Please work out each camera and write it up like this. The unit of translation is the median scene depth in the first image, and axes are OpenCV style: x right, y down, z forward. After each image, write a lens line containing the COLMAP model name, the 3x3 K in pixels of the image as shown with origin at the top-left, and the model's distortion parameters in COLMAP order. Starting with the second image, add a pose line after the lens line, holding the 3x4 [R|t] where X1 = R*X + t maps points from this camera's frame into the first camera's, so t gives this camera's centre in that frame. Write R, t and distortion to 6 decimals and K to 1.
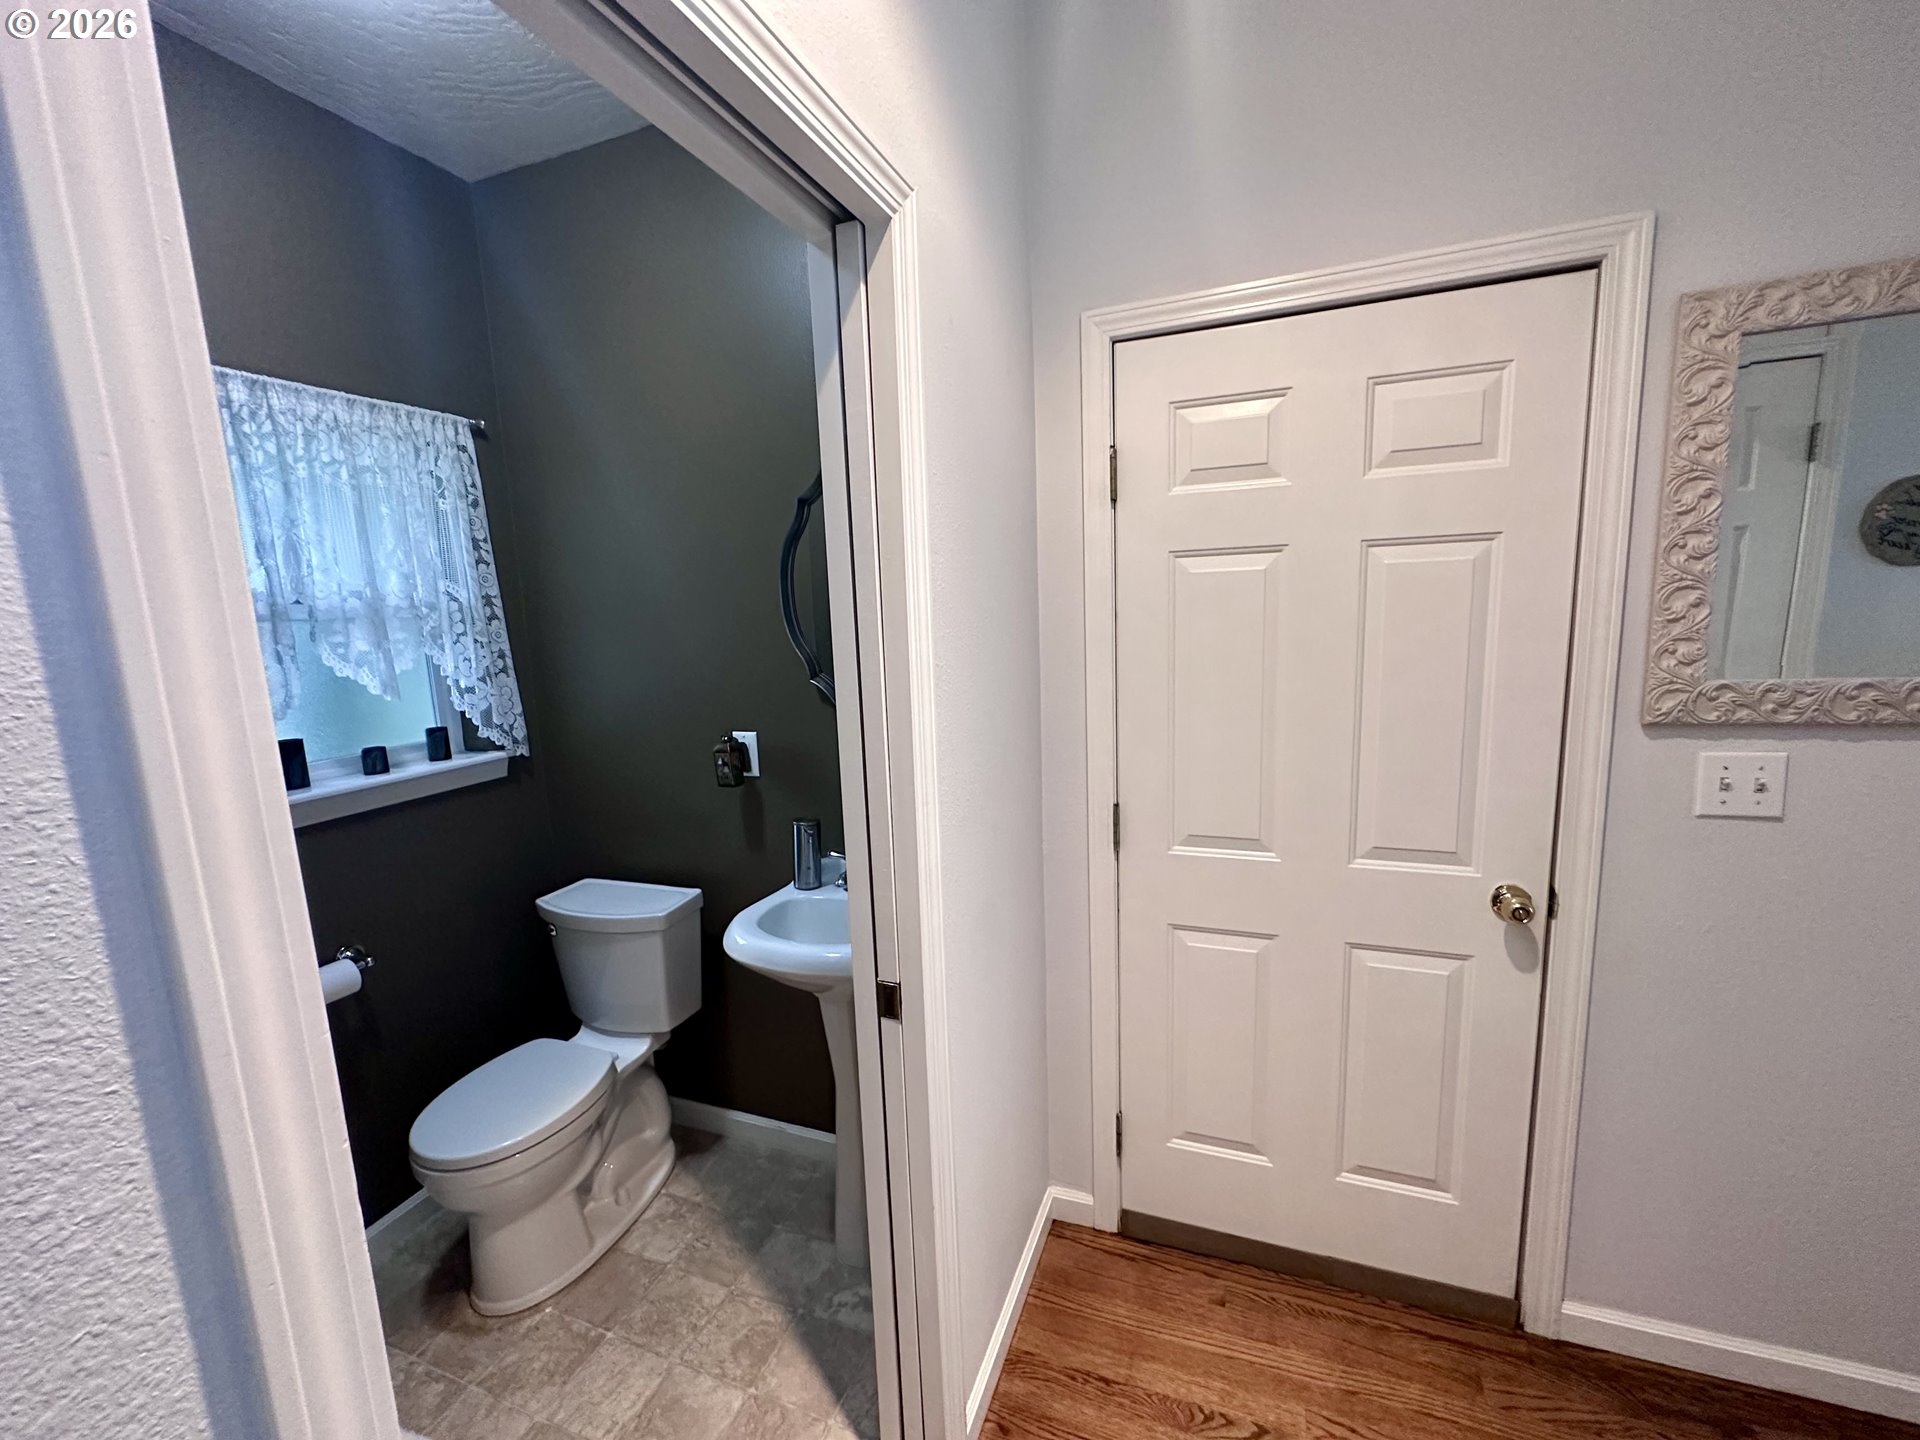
lens RADIAL K [[781.9, 0, 969.6], [0, 781.9, 716.9], [0, 0, 1]] dist [-0.001155, 0.001722]
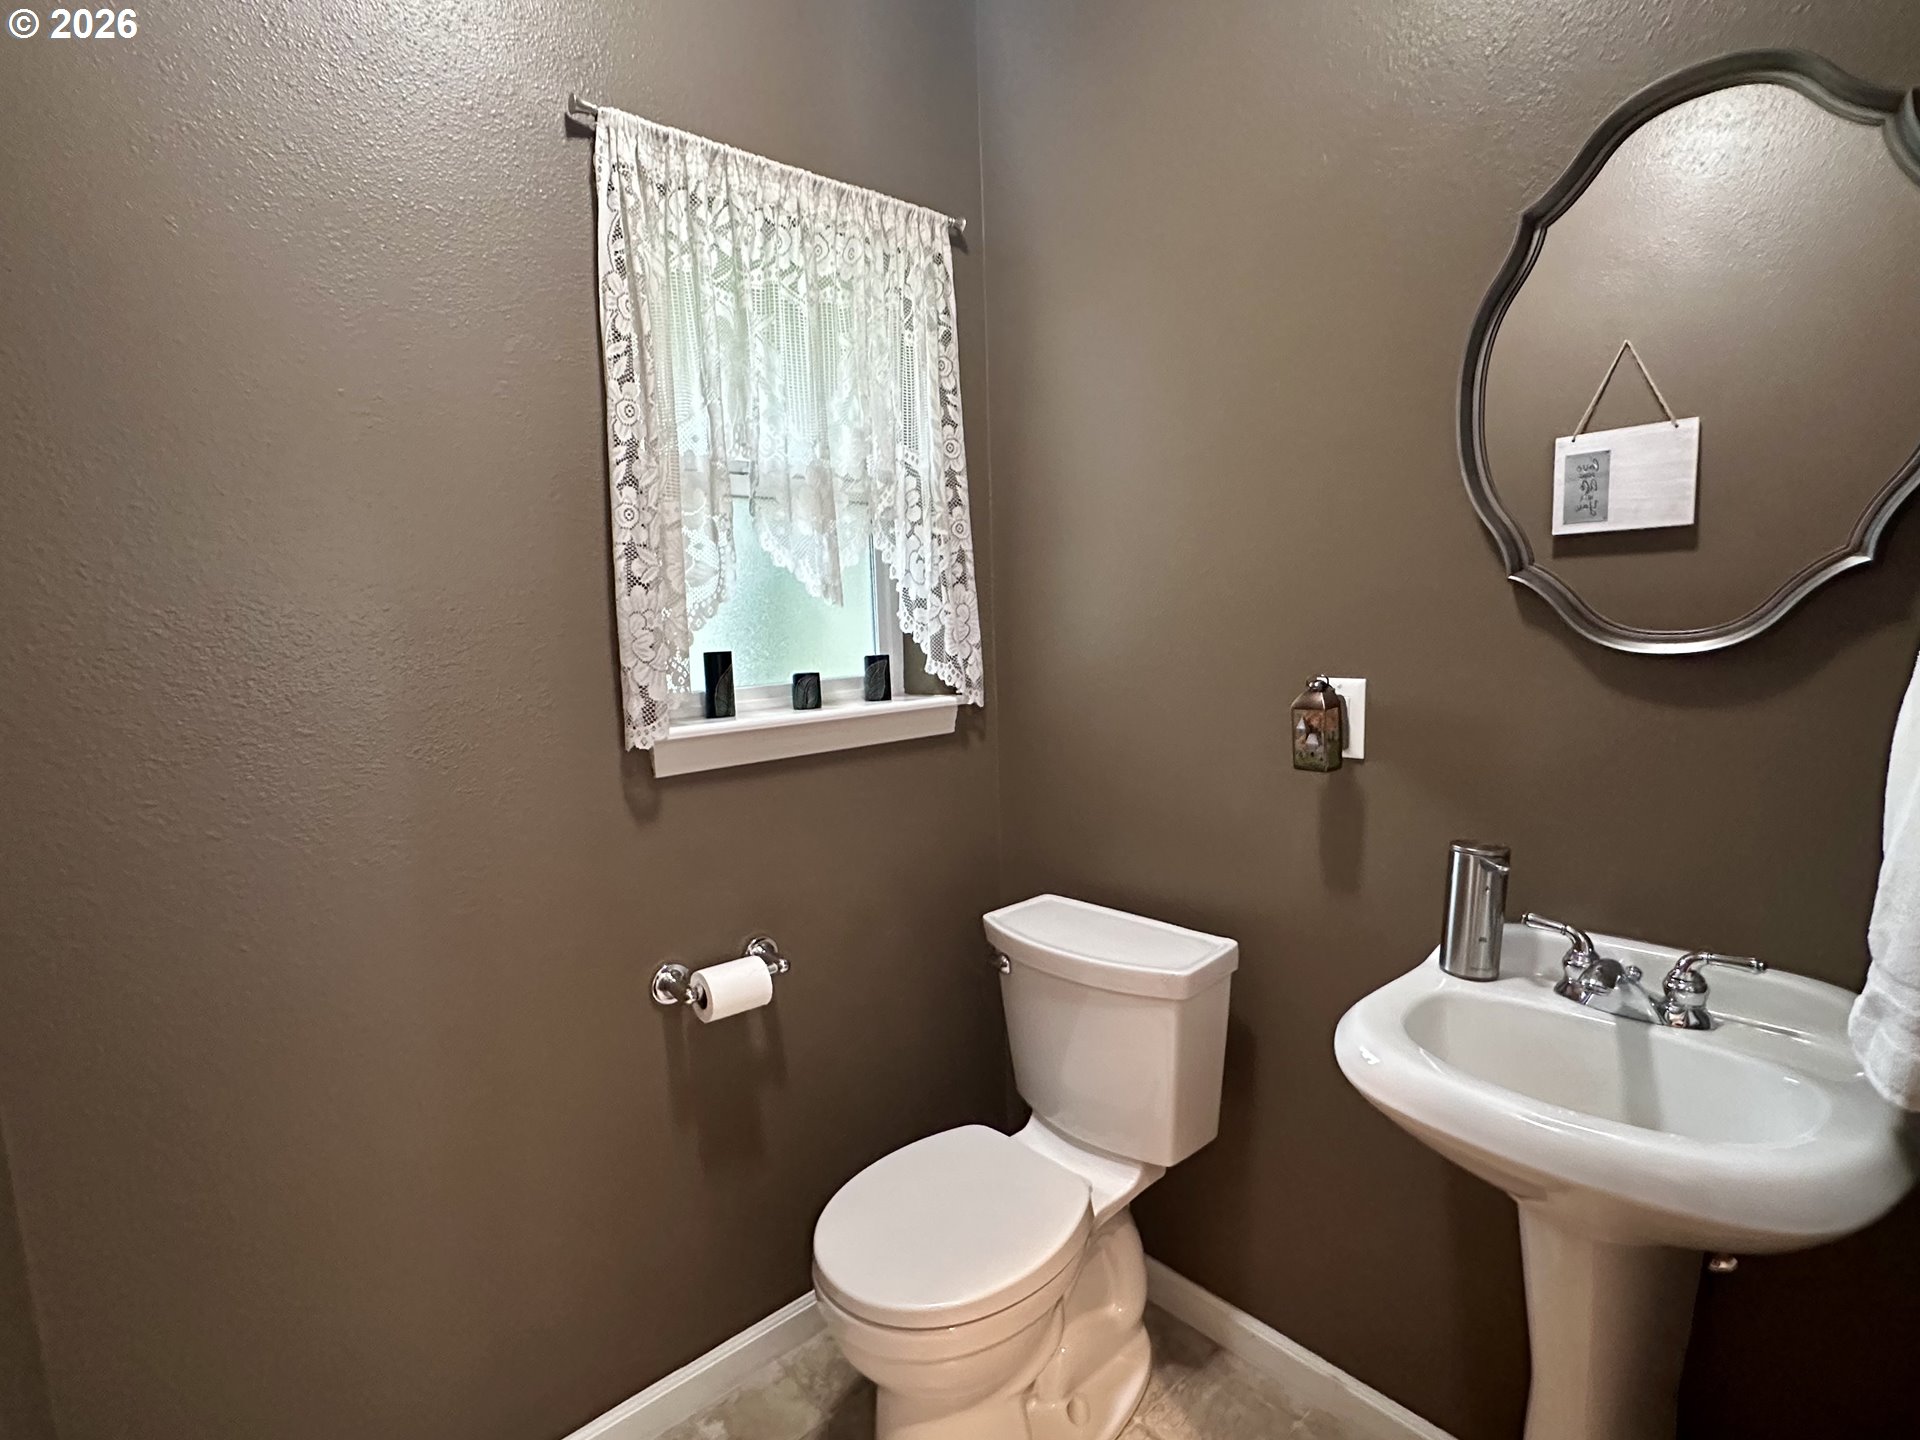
lens RADIAL K [[905.5, 0, 955.6], [0, 905.5, 721.6], [0, 0, 1]] dist [0.000598, 0.000503]
pose [[0.892907, 0.063858, -0.445689, -0.248089], [-0.070886, 0.997484, 0.000903, 0.071252], [0.444625, 0.030786, 0.895187, 0.294625]]
